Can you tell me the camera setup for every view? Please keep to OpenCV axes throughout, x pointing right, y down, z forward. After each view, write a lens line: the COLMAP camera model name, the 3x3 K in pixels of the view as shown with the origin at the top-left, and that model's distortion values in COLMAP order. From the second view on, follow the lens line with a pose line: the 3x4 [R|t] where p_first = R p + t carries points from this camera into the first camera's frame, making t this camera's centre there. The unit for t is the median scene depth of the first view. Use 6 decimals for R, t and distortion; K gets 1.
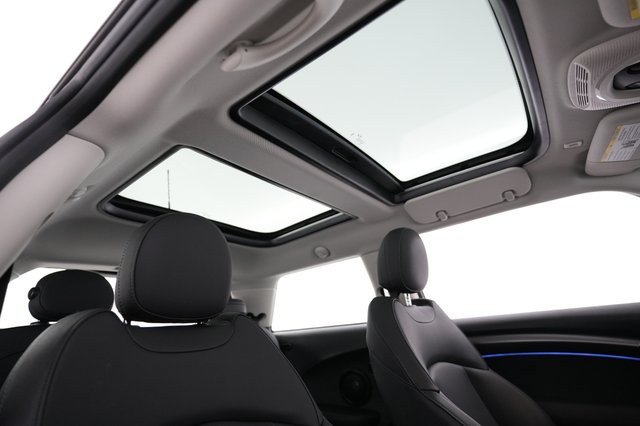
lens RADIAL K [[349.7, 0, 312.6], [0, 349.7, 212.5], [0, 0, 1]] dist [0.001853, 0.001174]
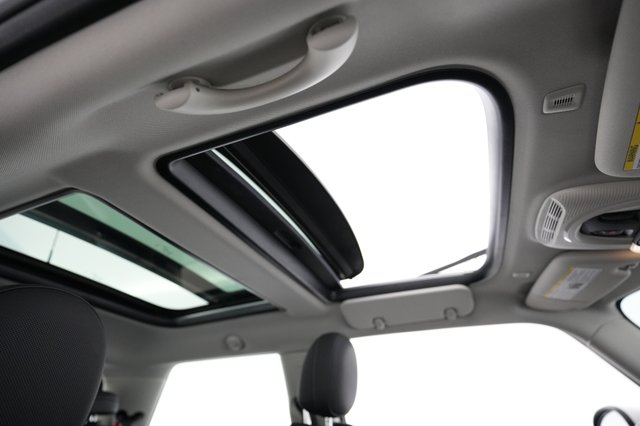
lens RADIAL K [[346.8, 0, 319.2], [0, 346.8, 207.1], [0, 0, 1]] dist [0.001340, 0.000393]
pose [[0.957385, 0.202915, 0.205524, -0.026223], [-0.152905, 0.959807, -0.235353, -0.054924], [-0.245020, 0.193897, 0.949931, 0.166385]]
